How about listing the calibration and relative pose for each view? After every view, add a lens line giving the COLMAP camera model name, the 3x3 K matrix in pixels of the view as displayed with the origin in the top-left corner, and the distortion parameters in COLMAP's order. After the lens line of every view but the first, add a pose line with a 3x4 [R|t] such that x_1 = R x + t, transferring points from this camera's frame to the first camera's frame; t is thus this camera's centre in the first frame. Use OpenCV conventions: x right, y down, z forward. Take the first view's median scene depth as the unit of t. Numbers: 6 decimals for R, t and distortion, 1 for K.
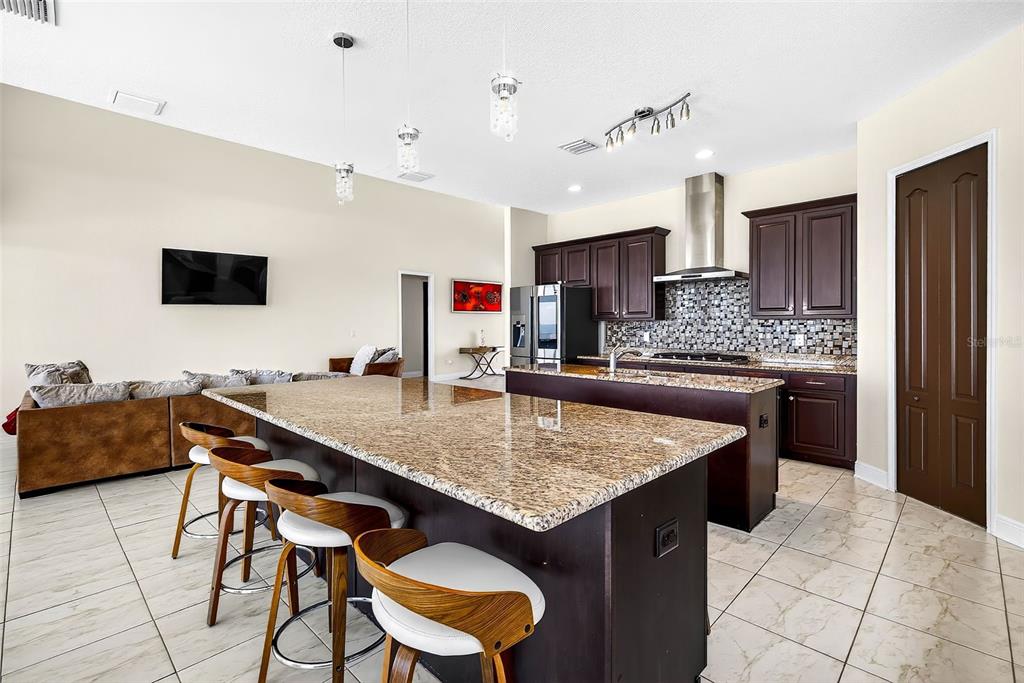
lens RADIAL K [[473.1, 0, 511.8], [0, 473.1, 335.0], [0, 0, 1]] dist [0.001935, -0.000065]
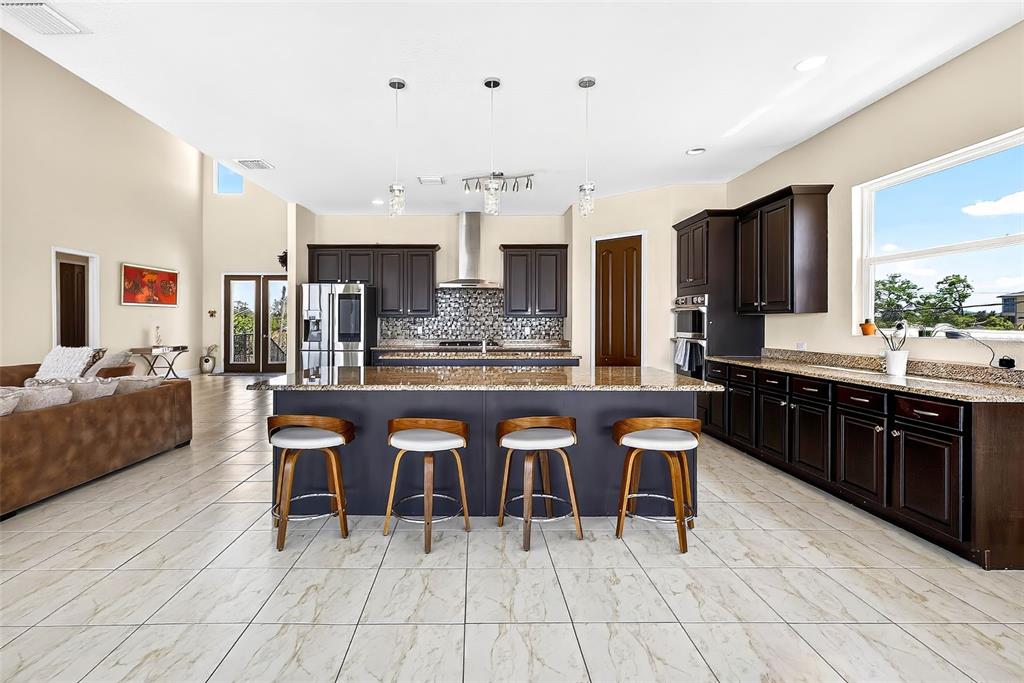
lens RADIAL K [[473.1, 0, 478.6], [0, 473.1, 322.6], [0, 0, 1]] dist [0.001935, -0.000065]
pose [[0.712109, 0.002861, 0.702063, -0.527407], [0.011890, 0.999799, -0.016135, 0.006160], [-0.701968, 0.019838, 0.711932, 0.002586]]
